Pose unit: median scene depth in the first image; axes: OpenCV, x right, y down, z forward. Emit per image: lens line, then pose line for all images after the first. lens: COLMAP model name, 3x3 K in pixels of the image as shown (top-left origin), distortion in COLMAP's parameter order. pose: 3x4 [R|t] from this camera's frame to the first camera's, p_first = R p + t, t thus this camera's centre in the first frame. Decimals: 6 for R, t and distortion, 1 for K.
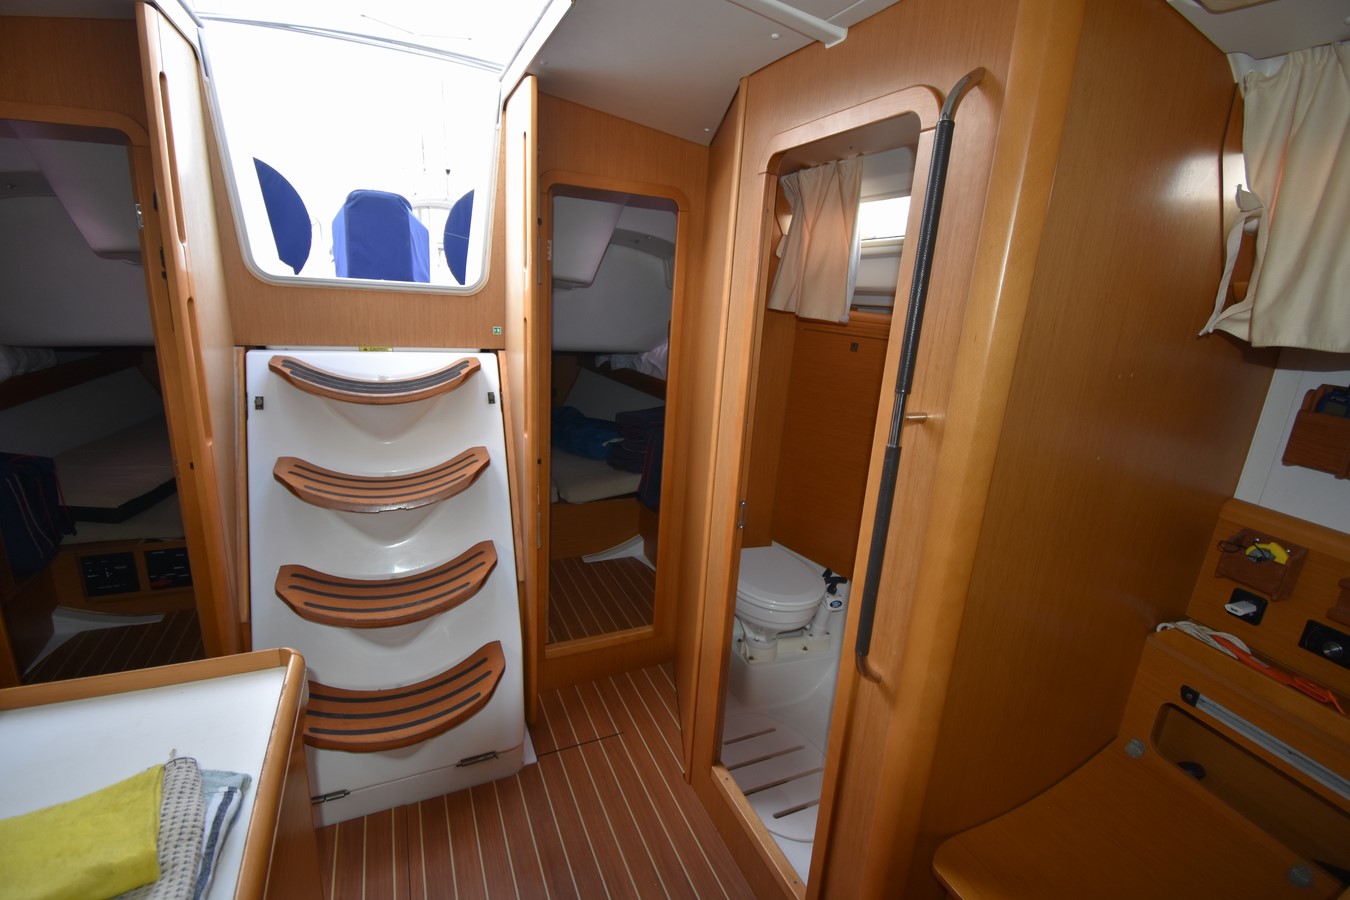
lens RADIAL K [[600.2, 0, 678.7], [0, 600.2, 446.7], [0, 0, 1]] dist [0.001938, -0.010607]
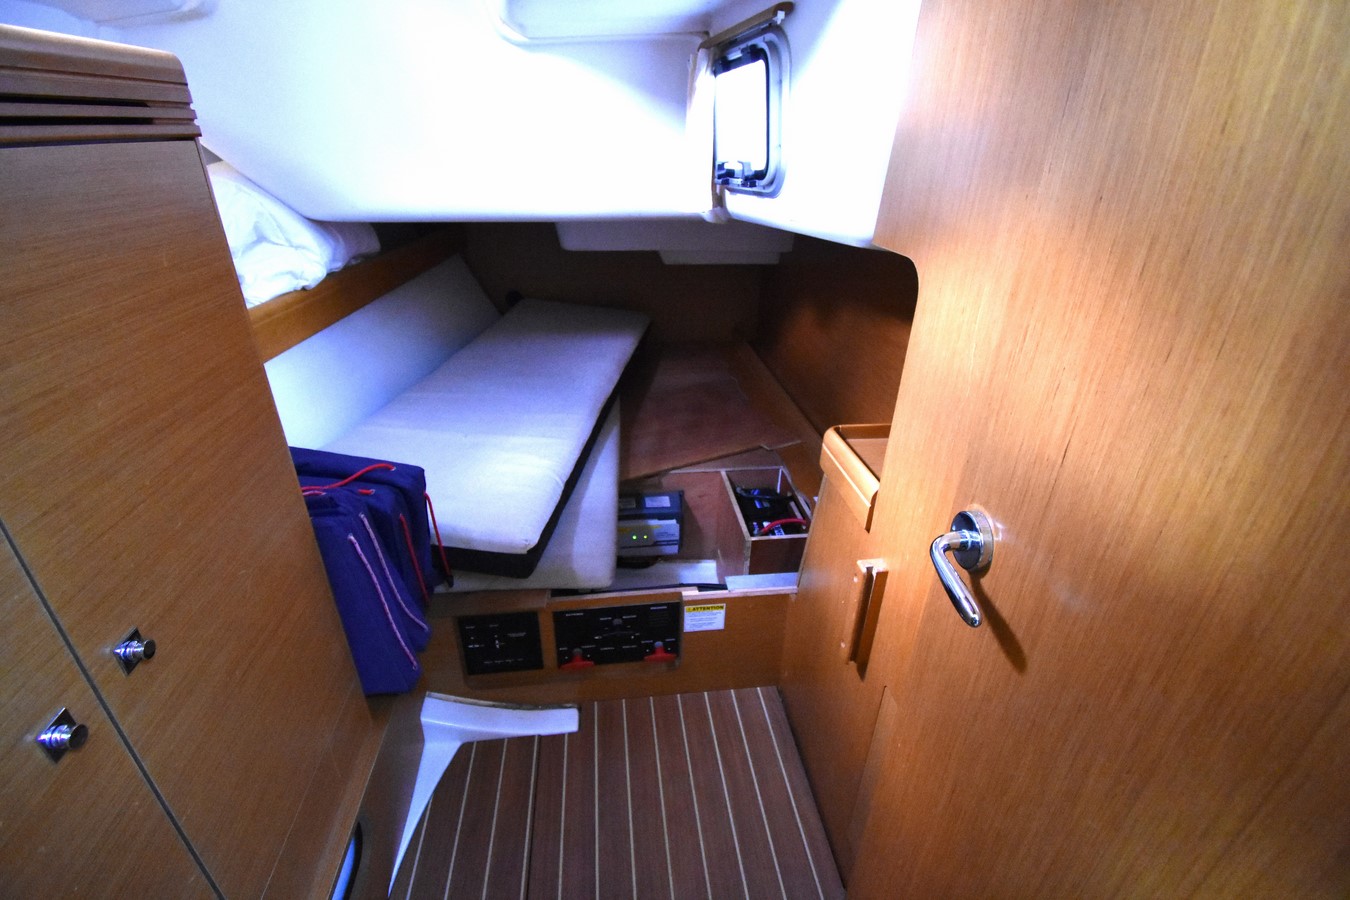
lens RADIAL K [[600.2, 0, 678.7], [0, 600.2, 446.7], [0, 0, 1]] dist [0.001938, -0.010607]
pose [[0.952512, 0.094221, -0.289558, -0.773523], [-0.036162, 0.979196, 0.199669, -0.105948], [0.302347, -0.179716, 0.936103, 0.659115]]
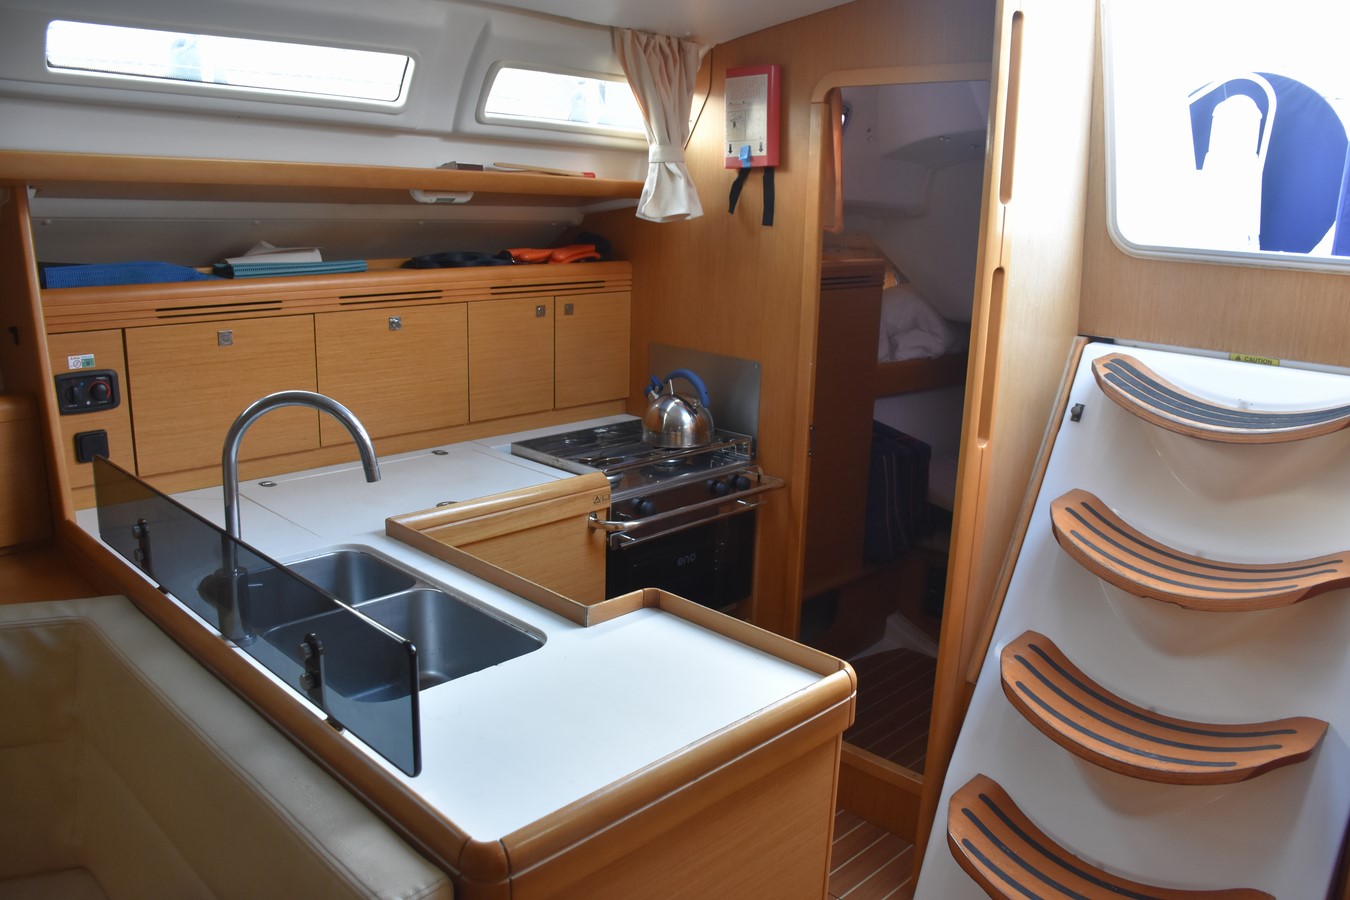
lens RADIAL K [[1089.1, 0, 681.6], [0, 1089.1, 451.4], [0, 0, 1]] dist [-0.167710, 0.130788]
pose [[0.335313, 0.165017, -0.927542, 0.337365], [-0.246751, 0.965554, 0.082577, -0.014055], [0.909219, 0.201183, 0.364481, 0.085467]]
